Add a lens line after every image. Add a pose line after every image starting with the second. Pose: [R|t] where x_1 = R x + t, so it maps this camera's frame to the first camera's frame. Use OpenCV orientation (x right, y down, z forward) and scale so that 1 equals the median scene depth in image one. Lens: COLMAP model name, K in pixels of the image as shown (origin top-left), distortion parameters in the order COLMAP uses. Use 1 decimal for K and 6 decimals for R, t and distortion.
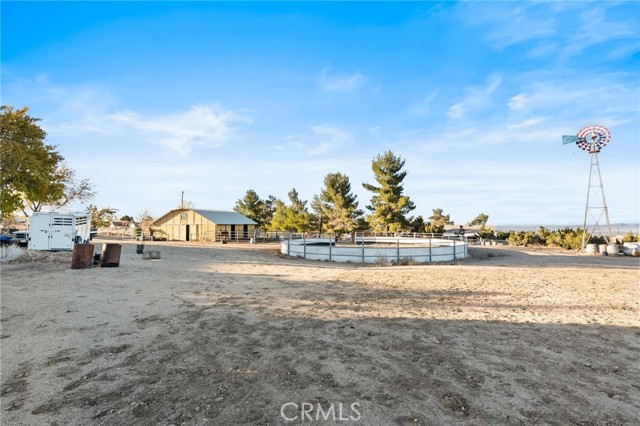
lens RADIAL K [[304.5, 0, 317.4], [0, 304.5, 215.6], [0, 0, 1]] dist [0.000047, -0.000007]
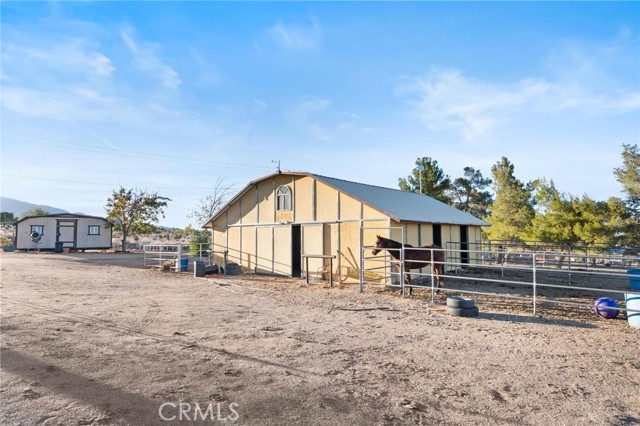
lens RADIAL K [[377.5, 0, 321.0], [0, 377.5, 217.3], [0, 0, 1]] dist [-0.002607, 0.002467]
pose [[0.931200, -0.021090, -0.363898, -0.261481], [0.014683, 0.999685, -0.020364, 0.030592], [0.364213, 0.013620, 0.931216, 0.647524]]
